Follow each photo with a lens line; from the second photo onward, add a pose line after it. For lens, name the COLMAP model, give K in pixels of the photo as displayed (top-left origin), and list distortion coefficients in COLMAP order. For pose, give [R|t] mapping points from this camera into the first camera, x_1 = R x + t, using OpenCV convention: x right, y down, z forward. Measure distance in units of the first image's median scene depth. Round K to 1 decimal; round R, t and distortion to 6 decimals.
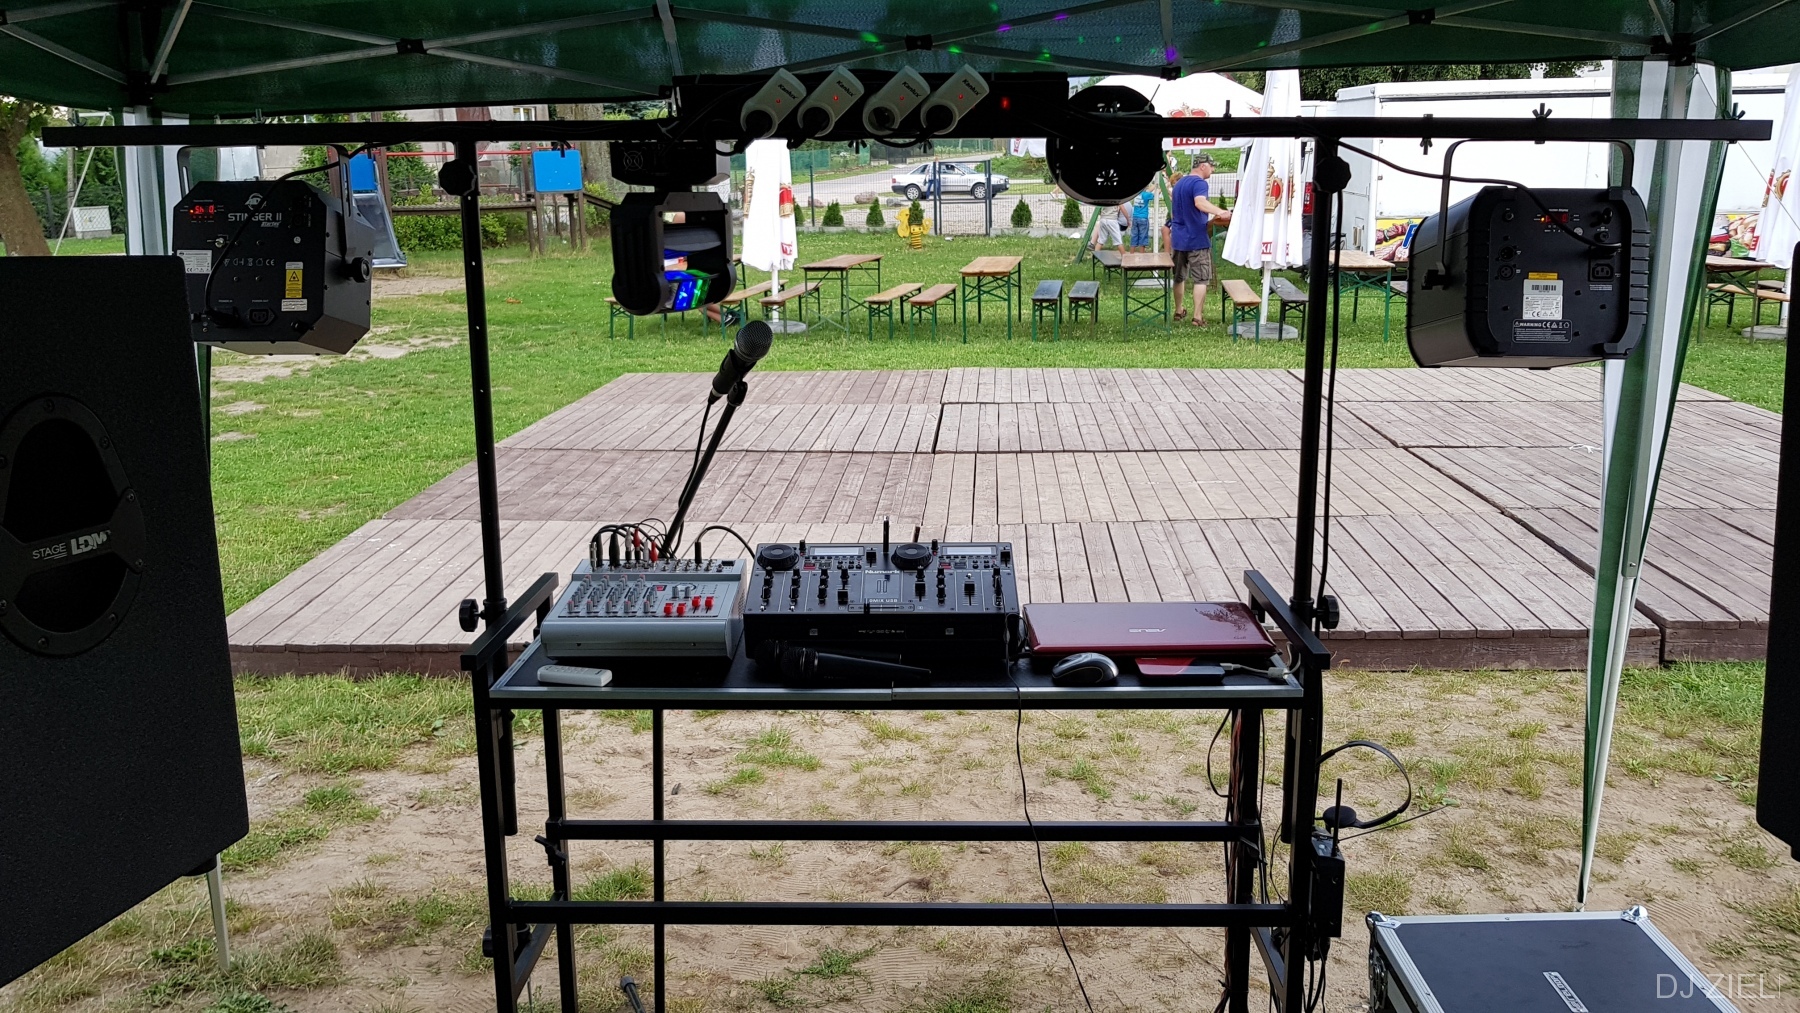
lens RADIAL K [[1345.8, 0, 900.0], [0, 1345.8, 506.5], [0, 0, 1]] dist [-0.008049, -0.009276]
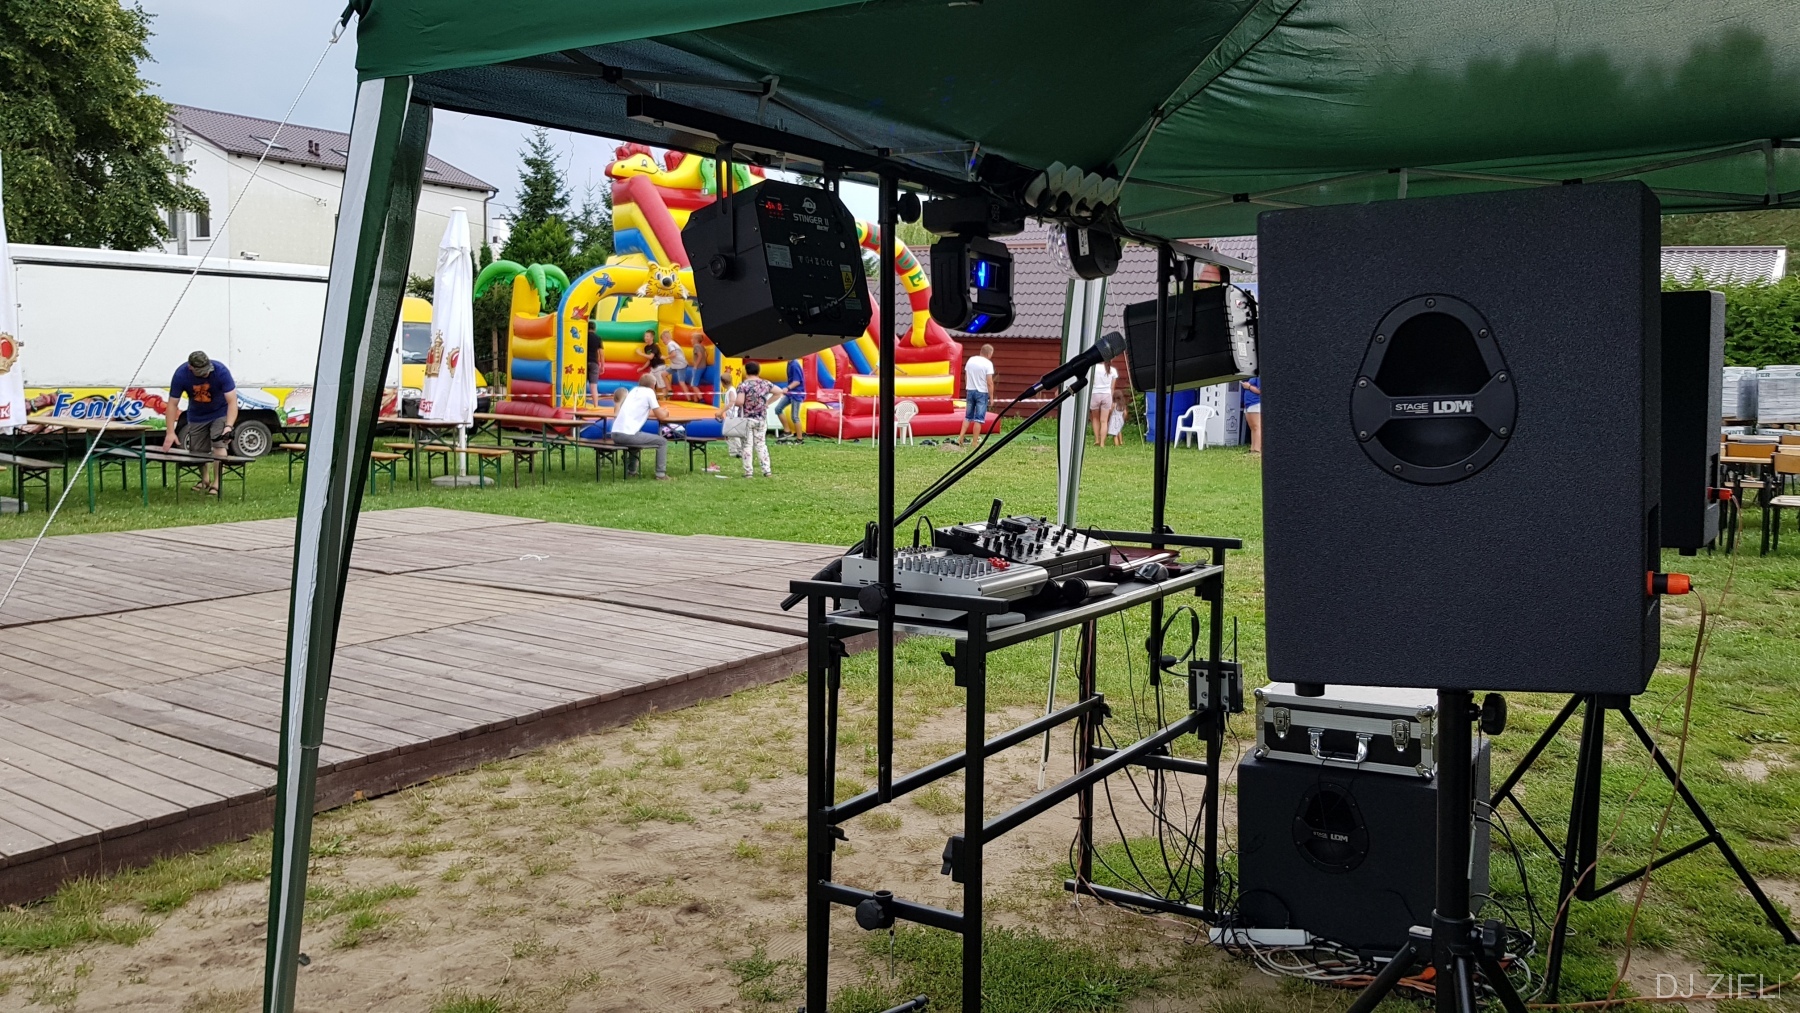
lens RADIAL K [[1321.0, 0, 916.5], [0, 1321.0, 512.1], [0, 0, 1]] dist [-0.002809, -0.001605]
pose [[0.530917, -0.062122, 0.845144, -0.569154], [0.169937, 0.984856, -0.034362, 0.026533], [-0.830210, 0.161865, 0.533434, 0.179043]]
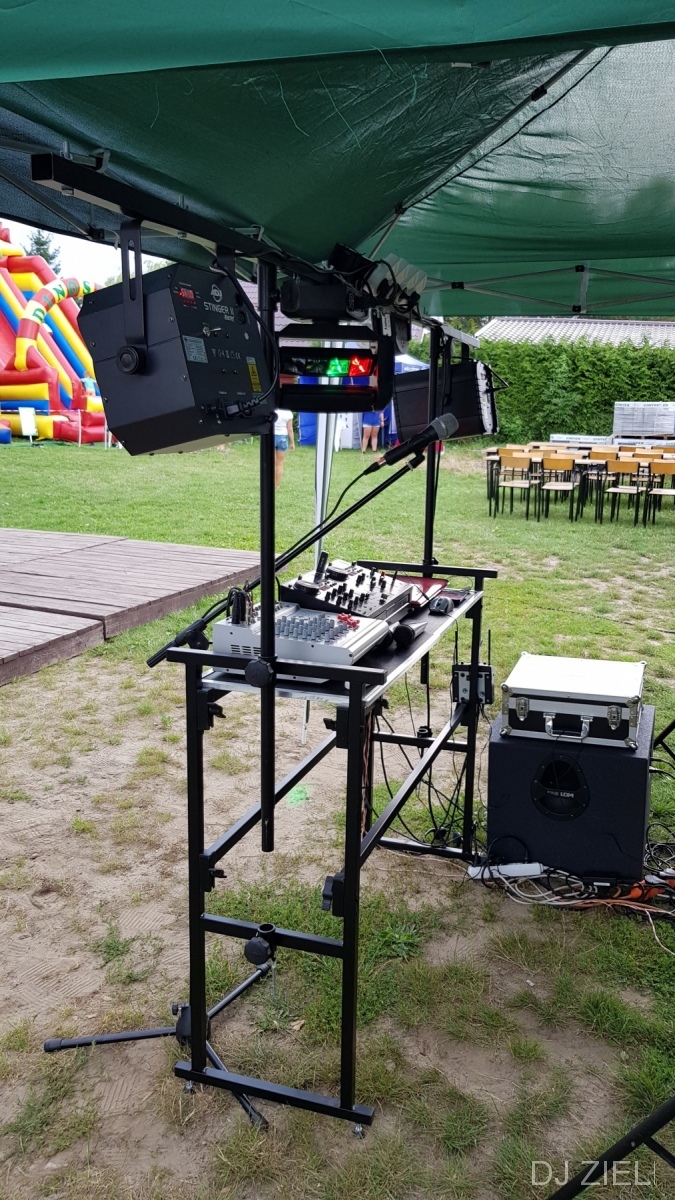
lens RADIAL K [[897.2, 0, 354.0], [0, 897.2, 589.7], [0, 0, 1]] dist [-0.008049, -0.009276]
pose [[0.312327, -0.169563, 0.934719, -0.473353], [0.181897, 0.976410, 0.116347, -0.030542], [-0.932398, 0.133684, 0.335802, 0.307531]]
